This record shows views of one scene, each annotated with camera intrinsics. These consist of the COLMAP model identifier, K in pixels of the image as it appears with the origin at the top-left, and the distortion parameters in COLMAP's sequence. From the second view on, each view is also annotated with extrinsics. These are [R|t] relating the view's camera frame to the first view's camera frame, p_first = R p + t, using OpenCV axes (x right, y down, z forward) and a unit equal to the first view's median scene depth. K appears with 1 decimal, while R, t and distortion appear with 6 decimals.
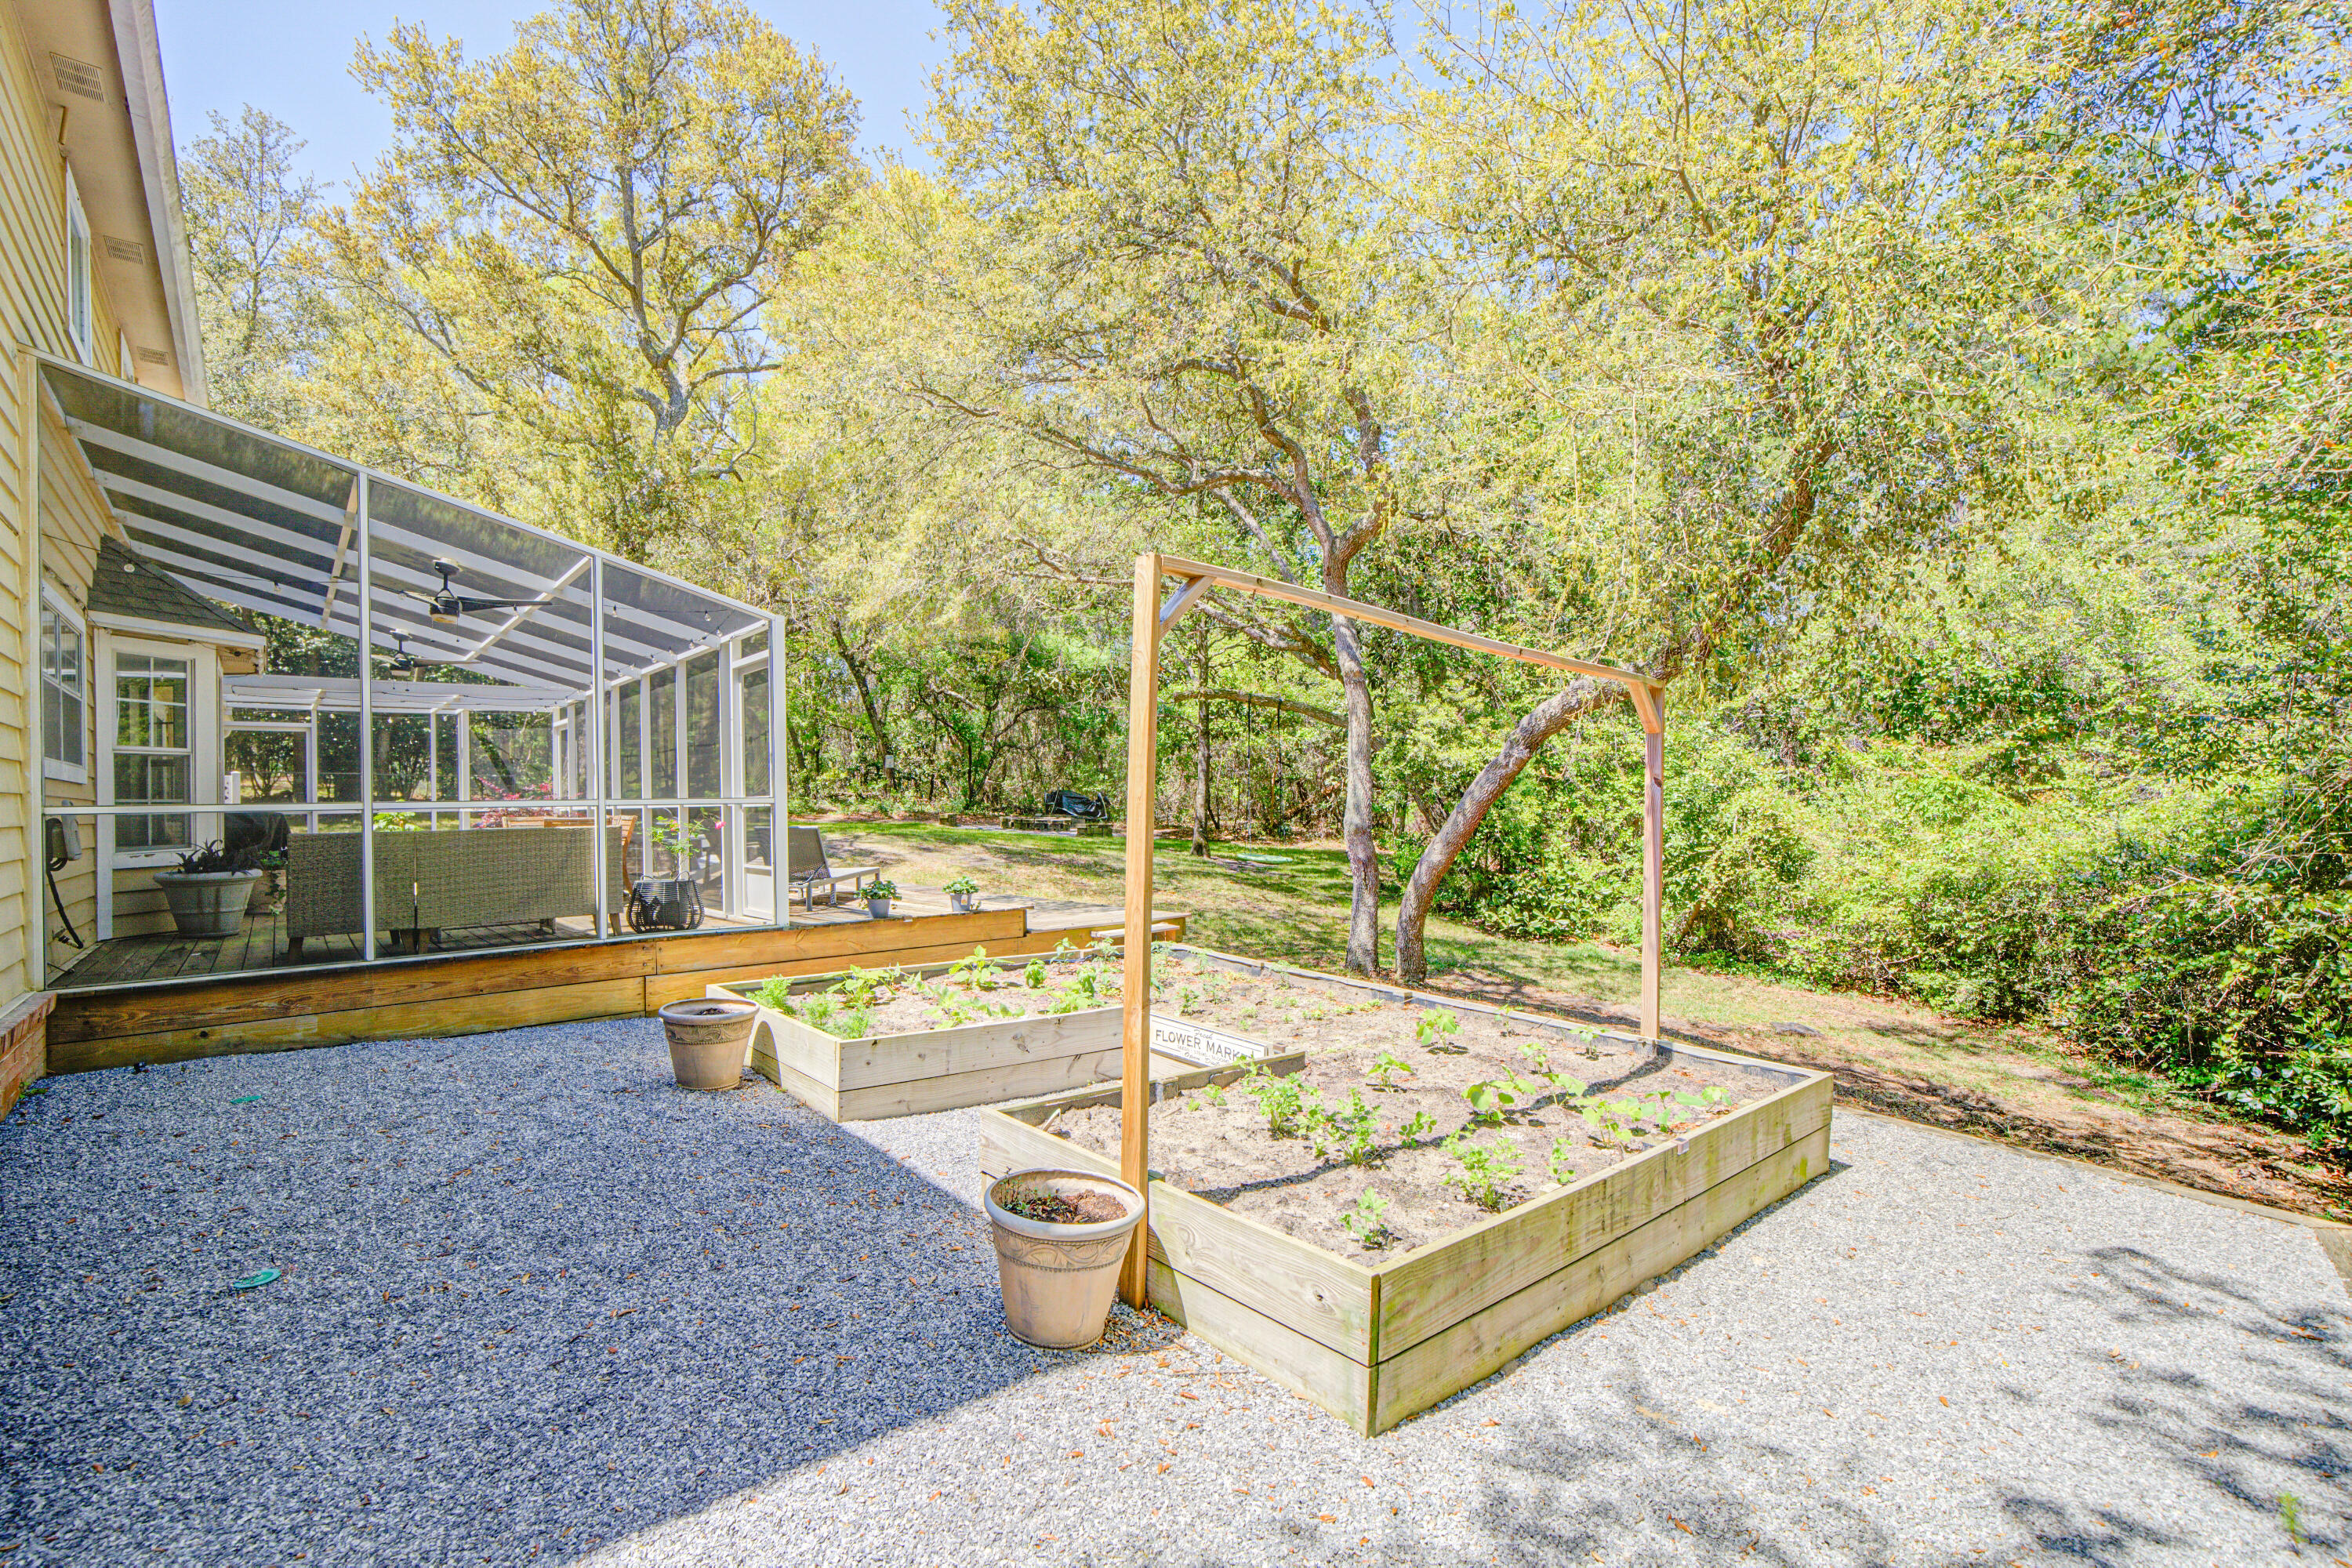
lens RADIAL K [[1060.0, 0, 1175.9], [0, 1060.0, 791.4], [0, 0, 1]] dist [0.004311, 0.000048]
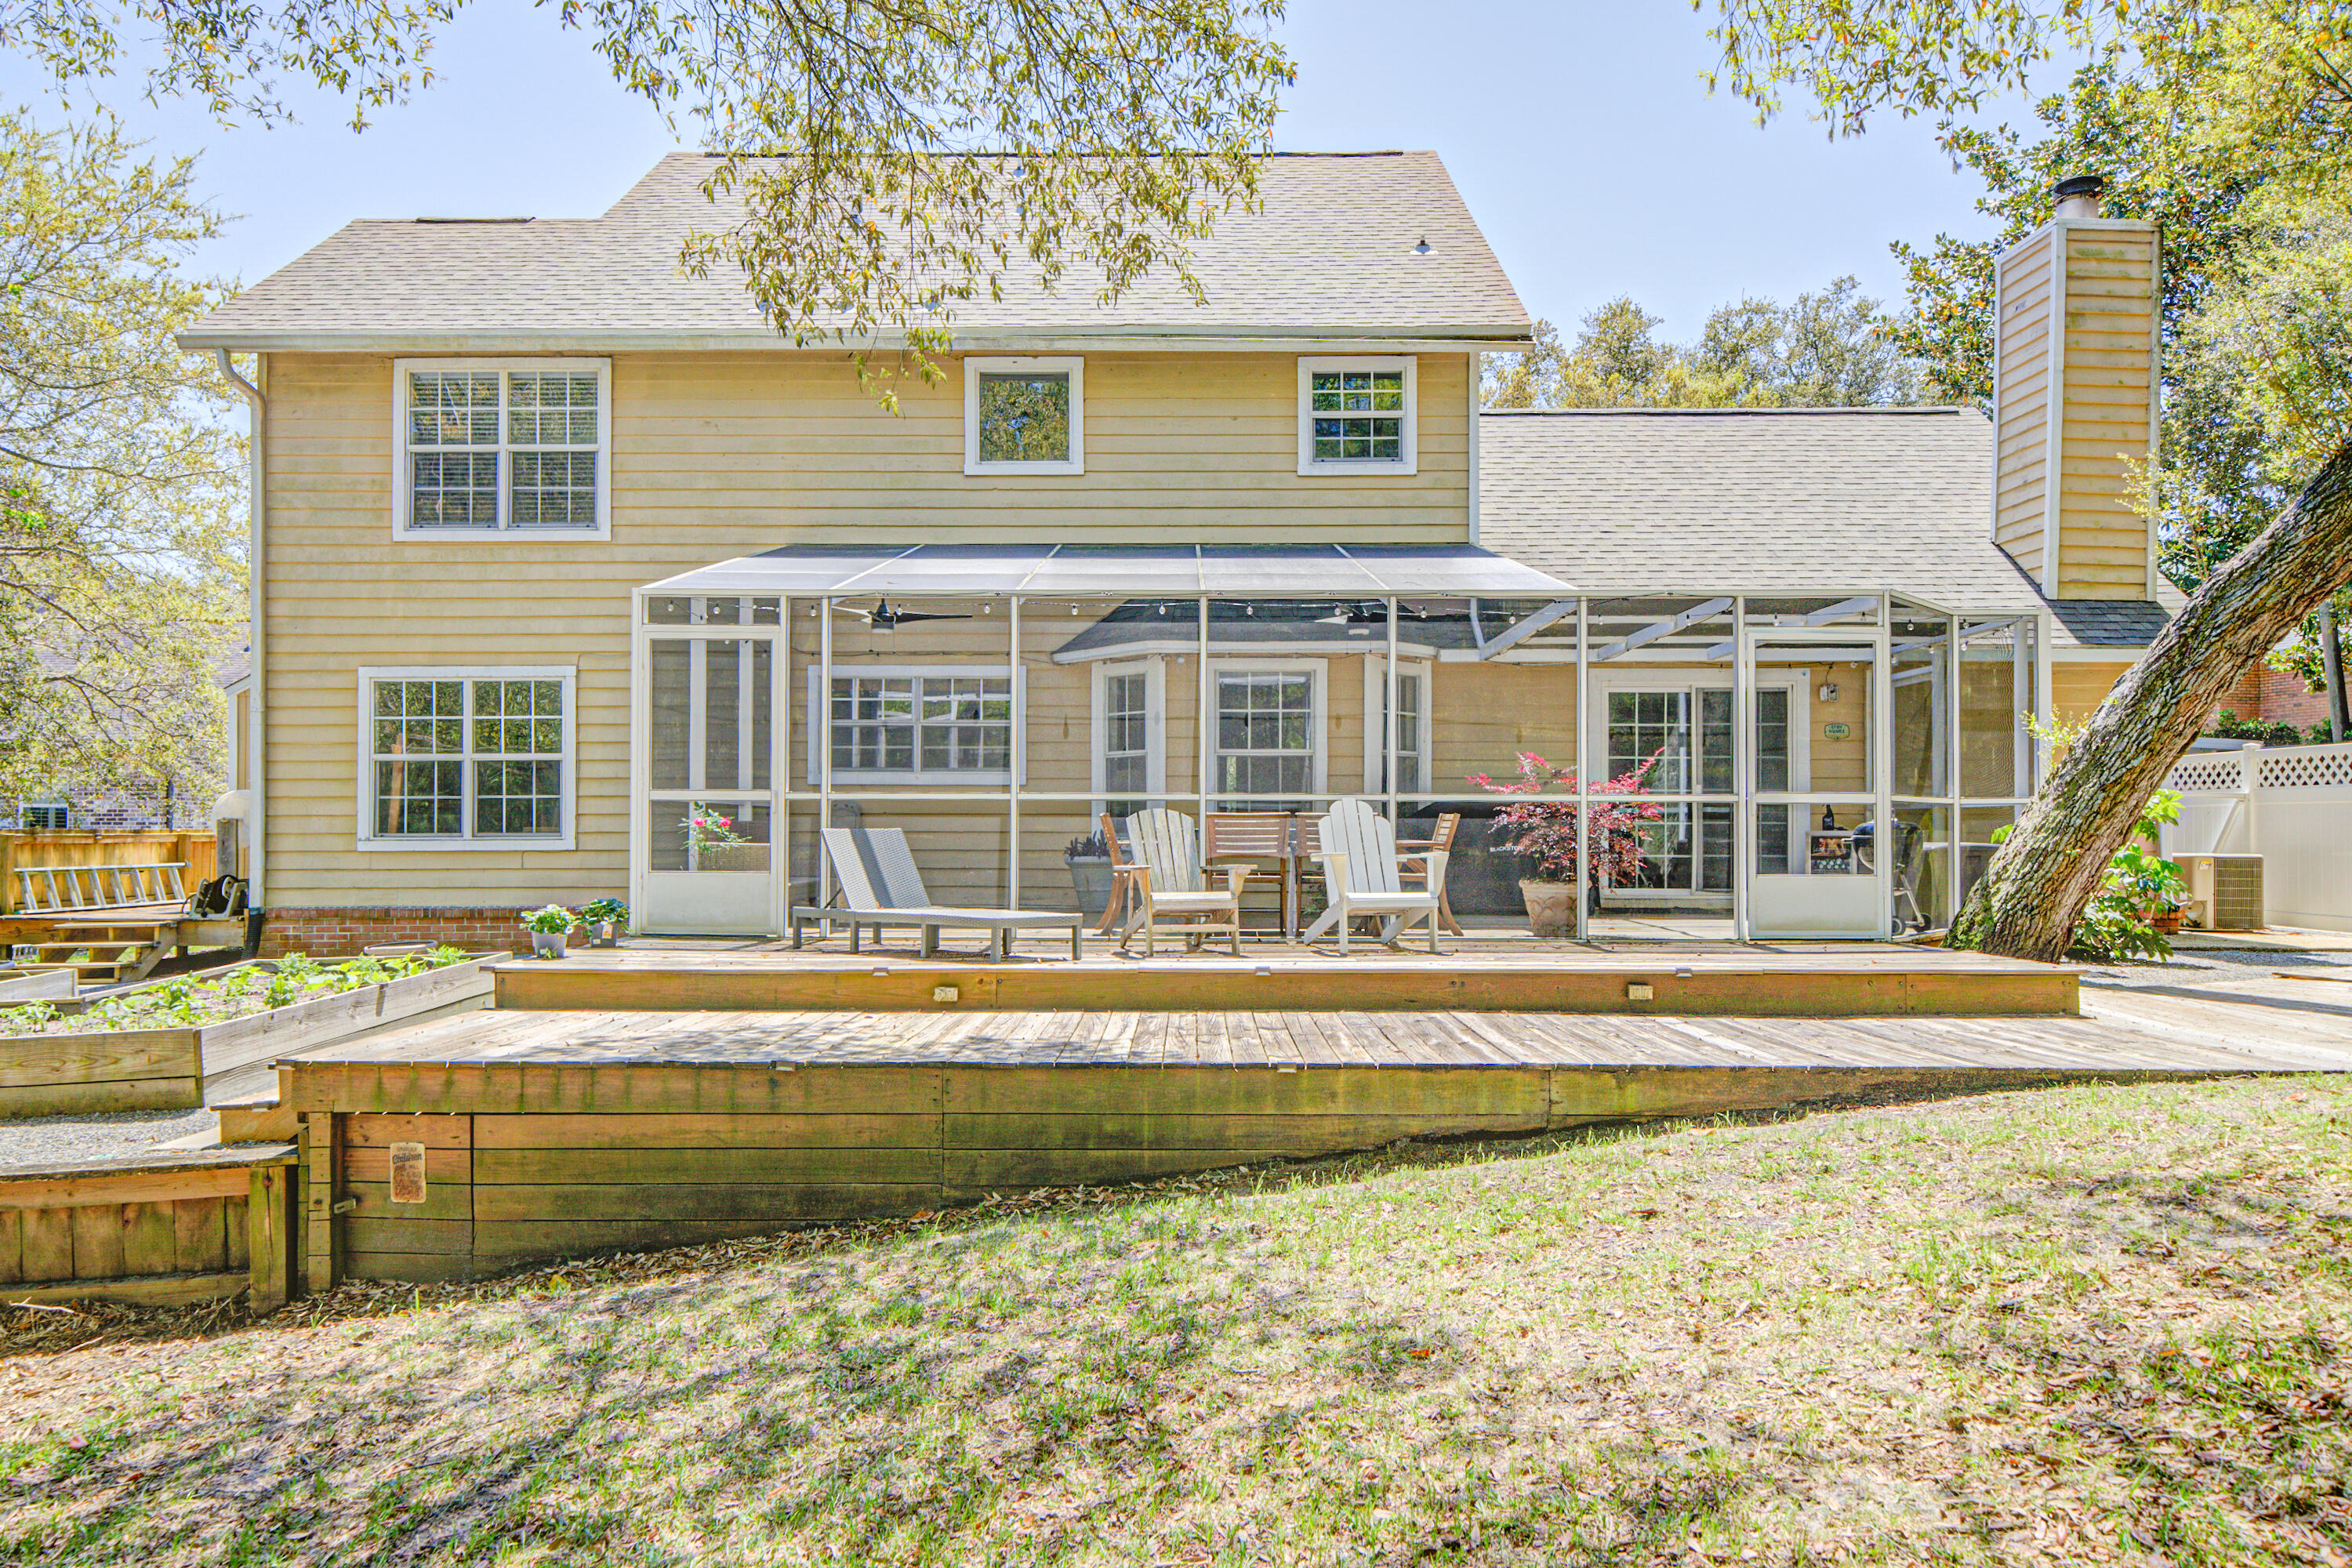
lens RADIAL K [[1544.2, 0, 1178.3], [0, 1544.2, 804.5], [0, 0, 1]] dist [0.009540, -0.000144]
pose [[-0.659608, -0.001982, -0.751608, 0.073658], [0.012849, 0.999821, -0.013913, 0.010390], [0.751500, -0.018835, -0.659464, 0.526963]]
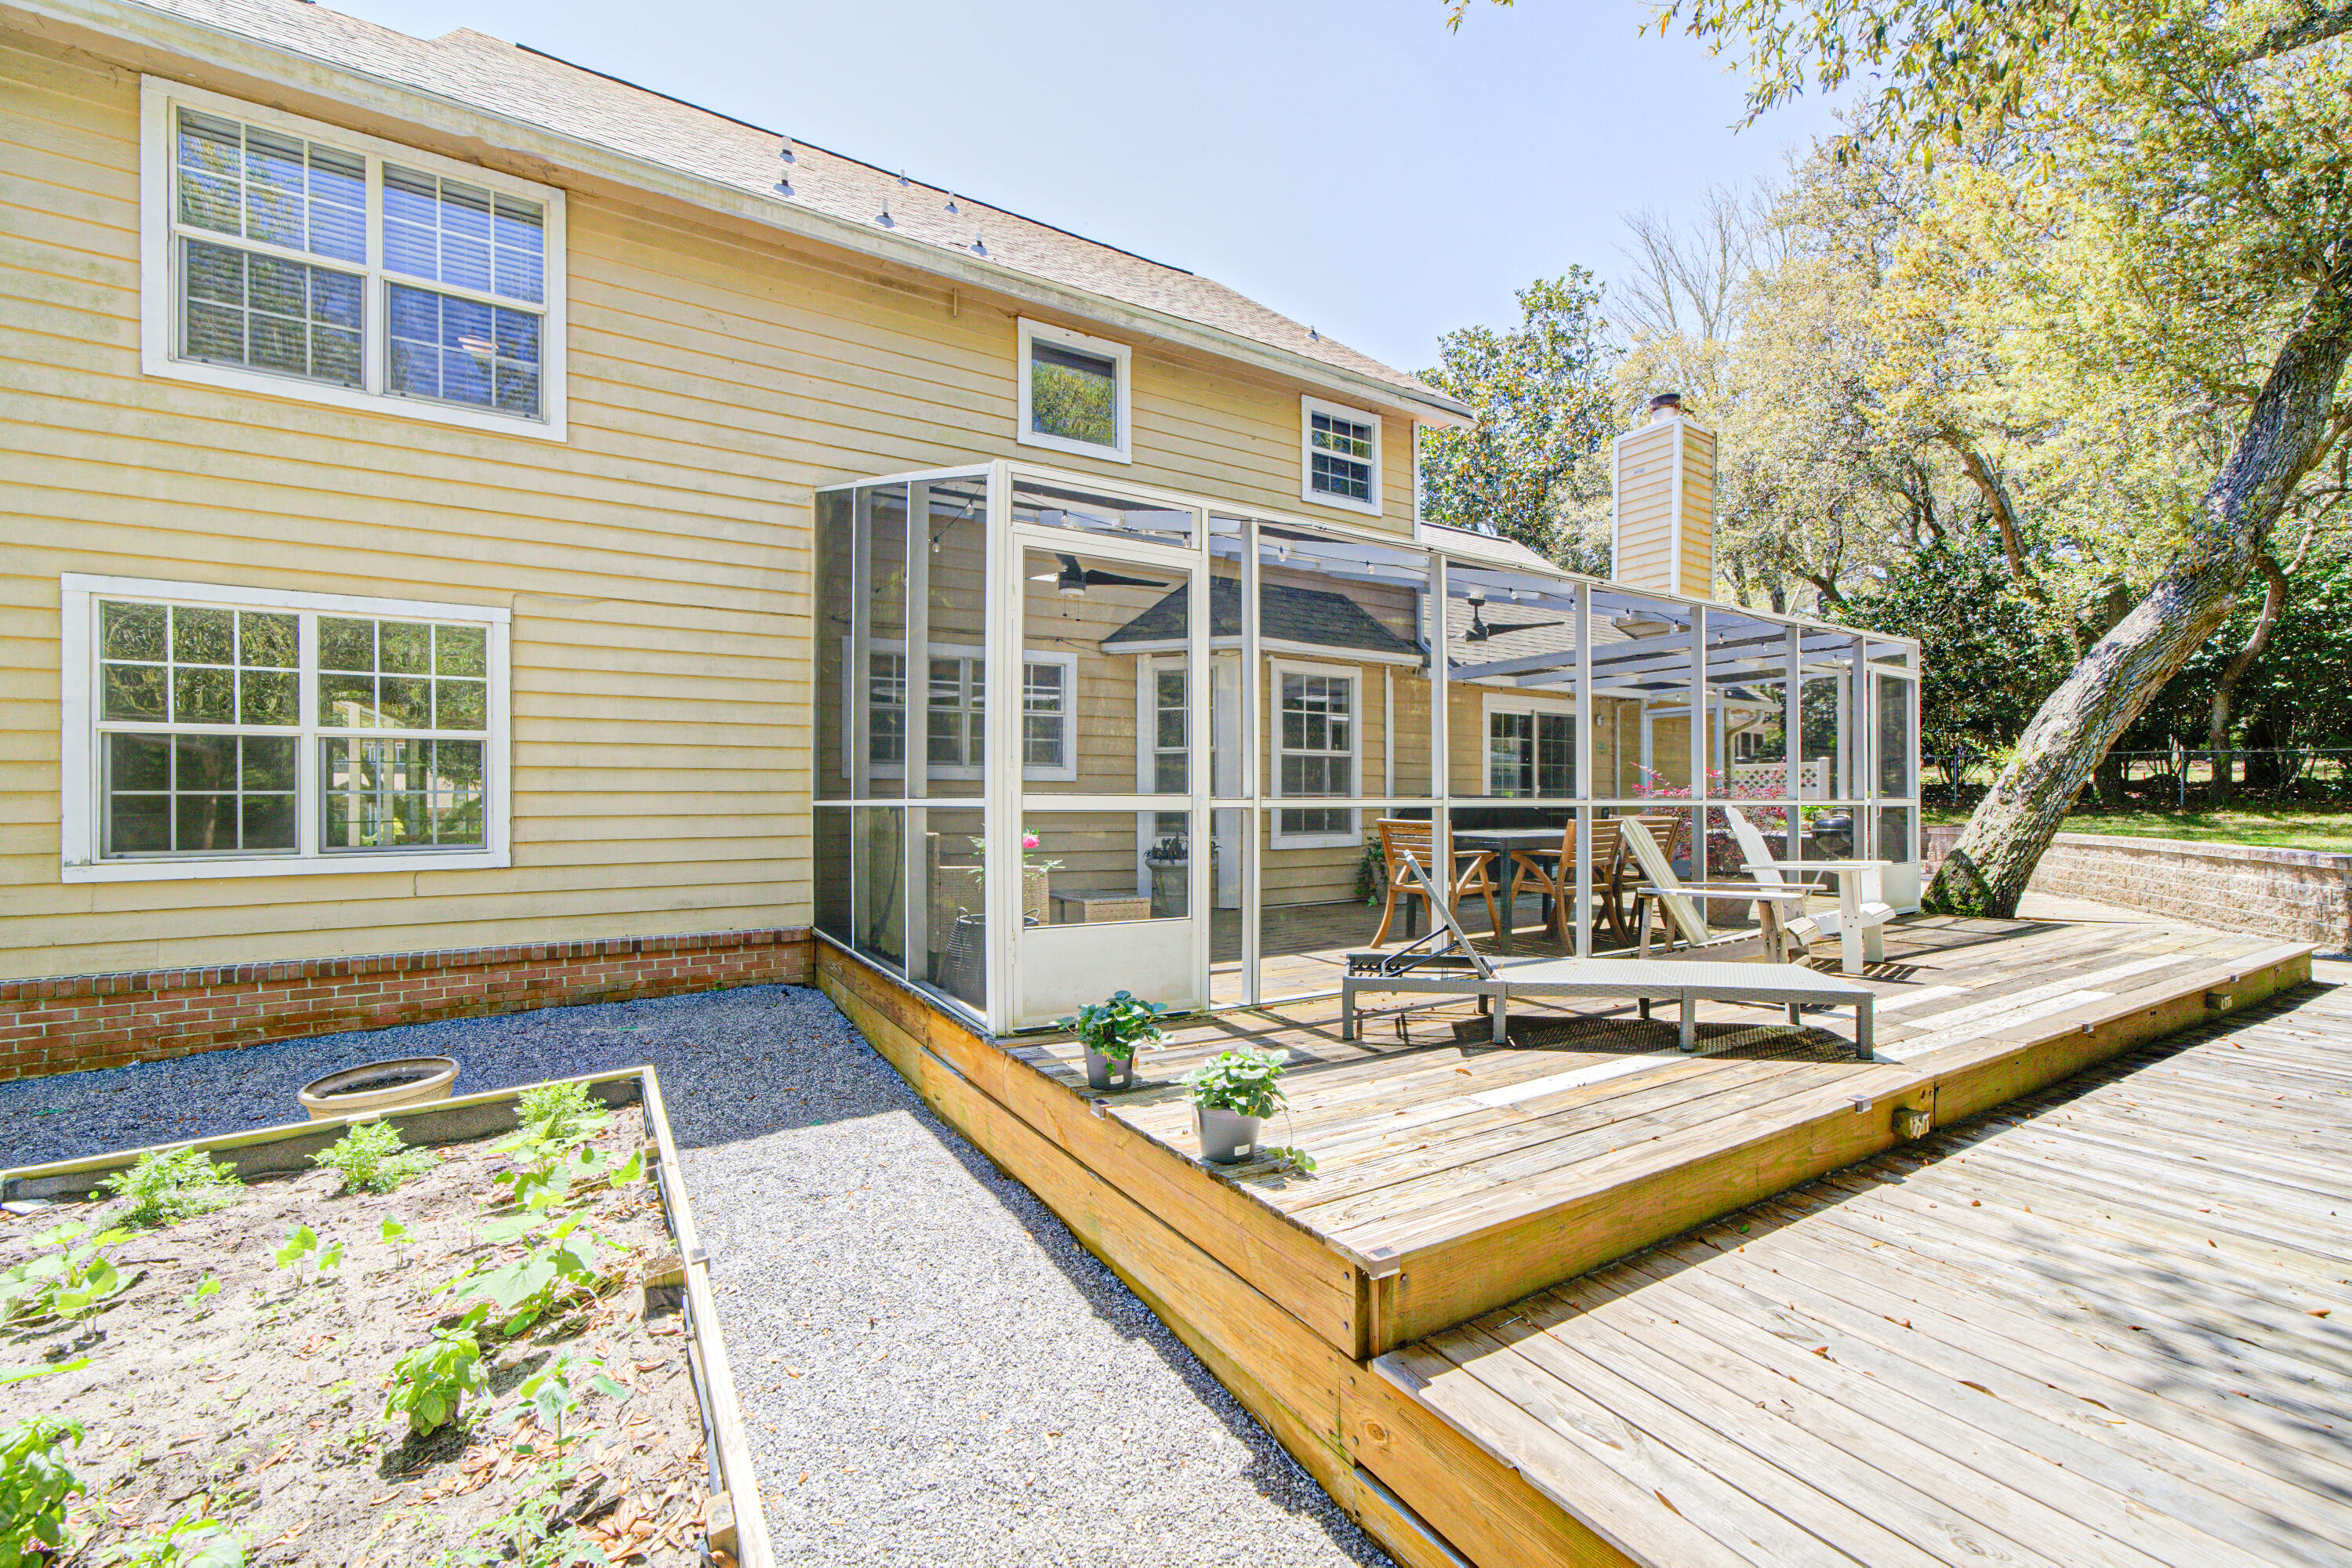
lens RADIAL K [[957.1, 0, 1168.2], [0, 957.1, 792.1], [0, 0, 1]] dist [0.008067, 0.000802]
pose [[-0.171382, 0.010009, -0.985154, 0.027753], [0.010495, 0.999910, 0.008333, 0.000064], [0.985149, -0.008911, -0.171472, 0.282692]]
